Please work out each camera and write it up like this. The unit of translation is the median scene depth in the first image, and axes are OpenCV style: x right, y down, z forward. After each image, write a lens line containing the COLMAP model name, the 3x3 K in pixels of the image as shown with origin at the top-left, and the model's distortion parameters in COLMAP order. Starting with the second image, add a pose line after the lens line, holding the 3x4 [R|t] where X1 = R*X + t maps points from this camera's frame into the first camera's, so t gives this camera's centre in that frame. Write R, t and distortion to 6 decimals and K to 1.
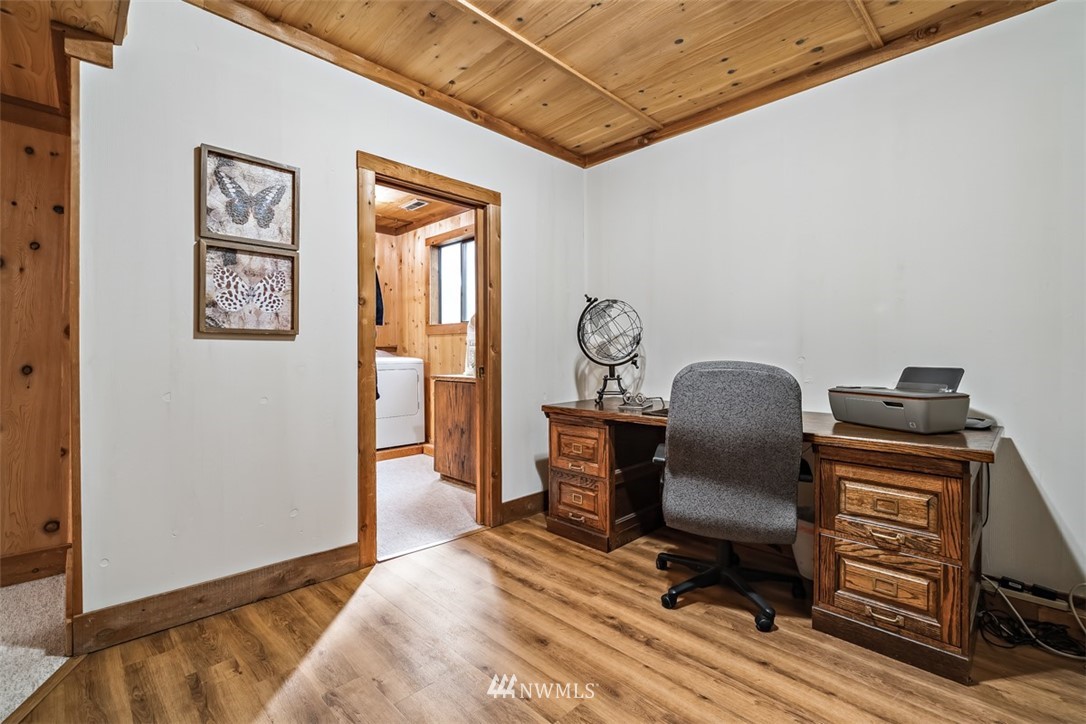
lens RADIAL K [[470.9, 0, 543.5], [0, 470.9, 359.1], [0, 0, 1]] dist [-0.001708, -0.000133]
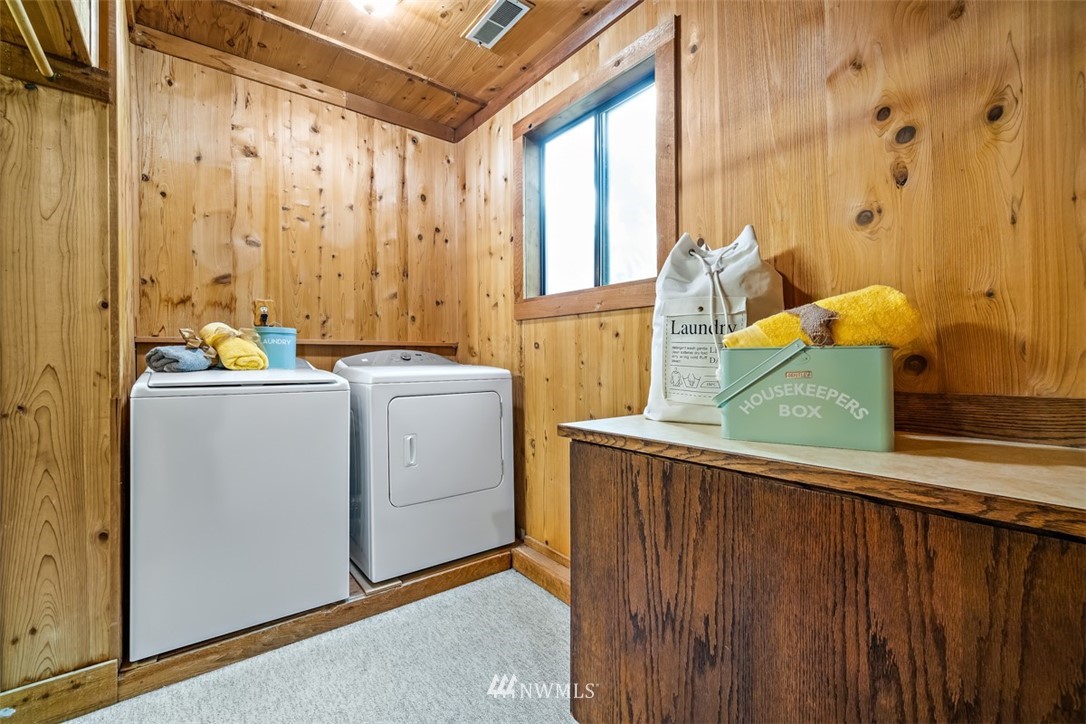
lens RADIAL K [[470.9, 0, 542.8], [0, 470.9, 360.1], [0, 0, 1]] dist [-0.001708, -0.000133]
pose [[0.992746, -0.006157, -0.120076, -0.162340], [0.005407, 0.999964, -0.006567, -0.006152], [0.120112, 0.005870, 0.992743, 0.516050]]
